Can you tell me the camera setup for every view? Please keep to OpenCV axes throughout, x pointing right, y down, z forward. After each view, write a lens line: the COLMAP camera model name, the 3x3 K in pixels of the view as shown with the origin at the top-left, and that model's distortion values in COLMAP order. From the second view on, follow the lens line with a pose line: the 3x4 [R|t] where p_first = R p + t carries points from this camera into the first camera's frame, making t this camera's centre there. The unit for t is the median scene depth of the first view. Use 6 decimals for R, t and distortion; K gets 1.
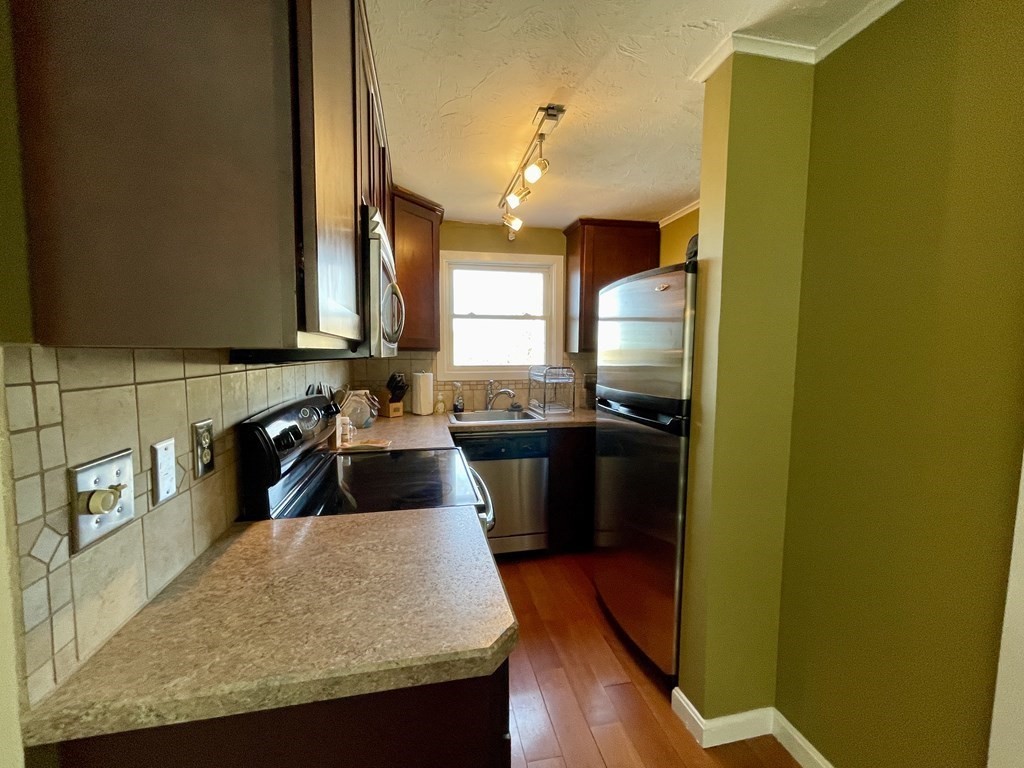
lens RADIAL K [[418.6, 0, 512.0], [0, 418.6, 384.0], [0, 0, 1]] dist [-0.000532, -0.000050]
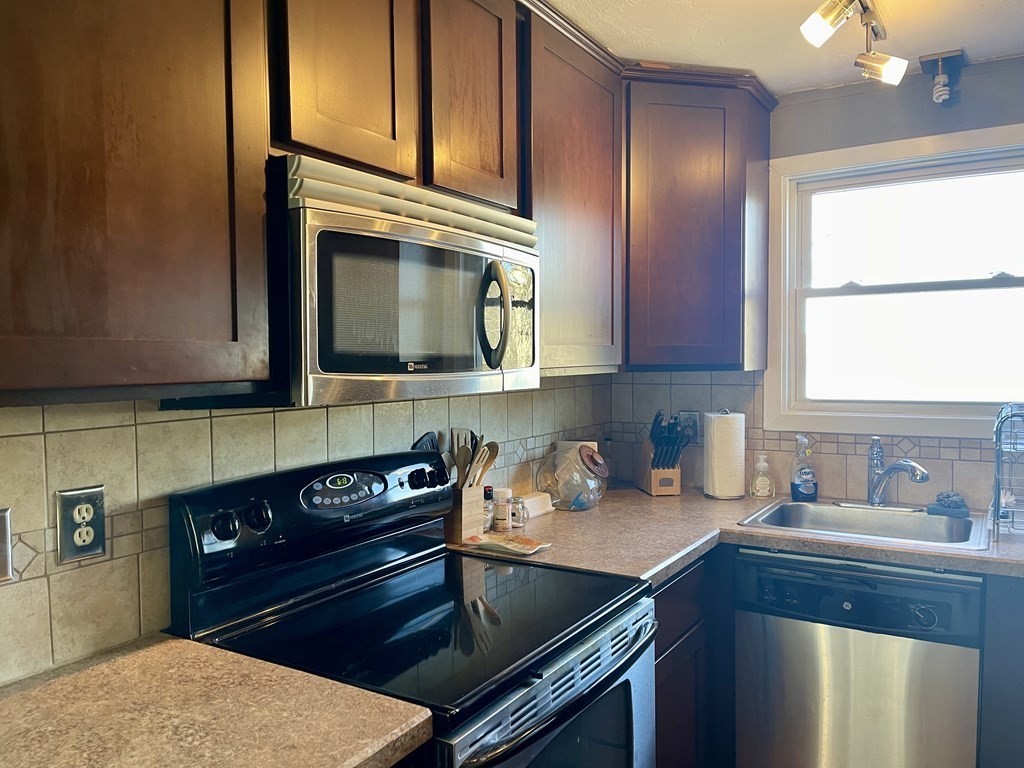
lens RADIAL K [[780.0, 0, 512.0], [0, 780.0, 384.0], [0, 0, 1]] dist [0.099501, -0.131562]
pose [[0.721101, 0.015356, -0.692659, 0.257245], [-0.040828, 0.998959, -0.020357, -0.032480], [0.691626, 0.042959, 0.720977, 0.155609]]
